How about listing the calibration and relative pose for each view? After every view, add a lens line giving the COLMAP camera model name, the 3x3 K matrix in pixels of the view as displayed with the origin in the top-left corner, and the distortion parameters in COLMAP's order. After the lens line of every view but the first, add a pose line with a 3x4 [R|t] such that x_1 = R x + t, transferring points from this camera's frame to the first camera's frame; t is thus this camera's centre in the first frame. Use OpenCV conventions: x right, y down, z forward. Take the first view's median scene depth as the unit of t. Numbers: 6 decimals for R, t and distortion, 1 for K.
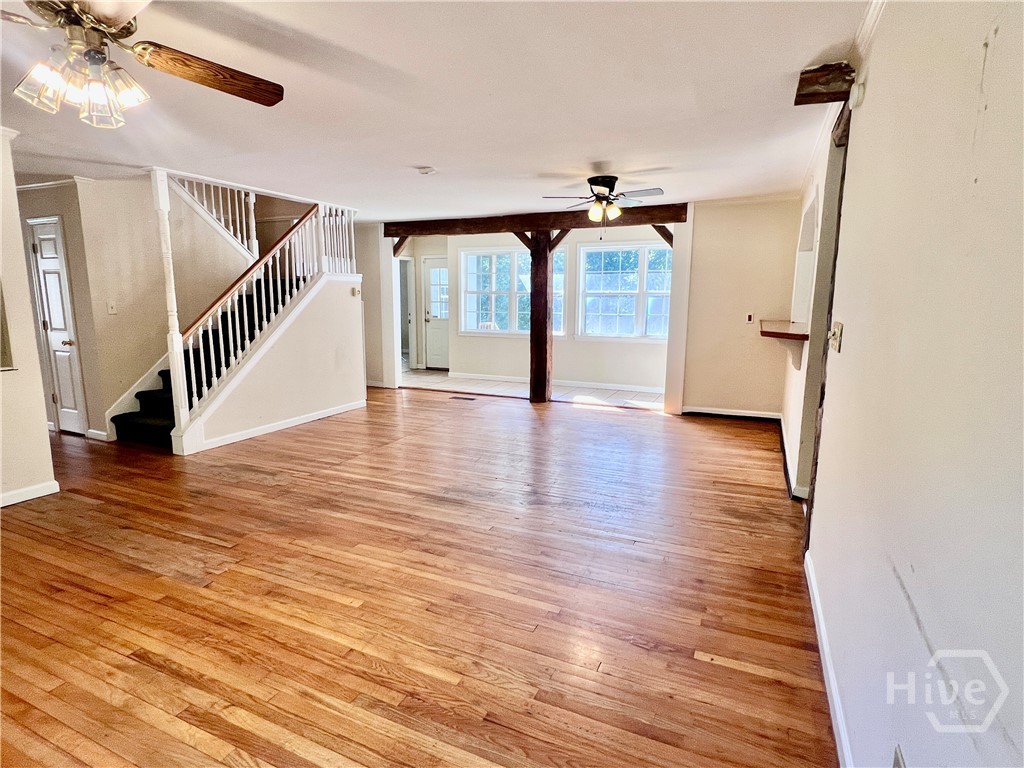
lens RADIAL K [[535.5, 0, 512.0], [0, 535.5, 384.0], [0, 0, 1]] dist [-0.000019, 0.000347]
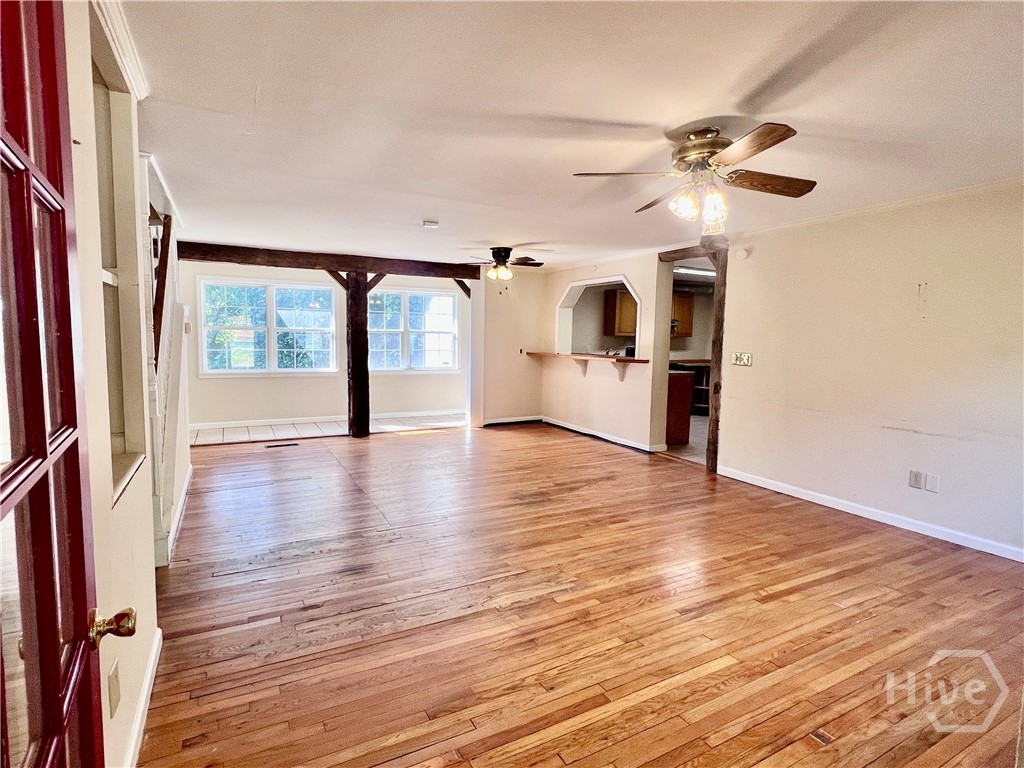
lens RADIAL K [[531.1, 0, 512.0], [0, 531.1, 384.0], [0, 0, 1]] dist [-0.005476, -0.000380]
pose [[0.605949, -0.067573, 0.792629, -0.629823], [0.113459, 0.993541, -0.002036, -0.033601], [-0.787371, 0.091164, 0.609701, 0.153154]]
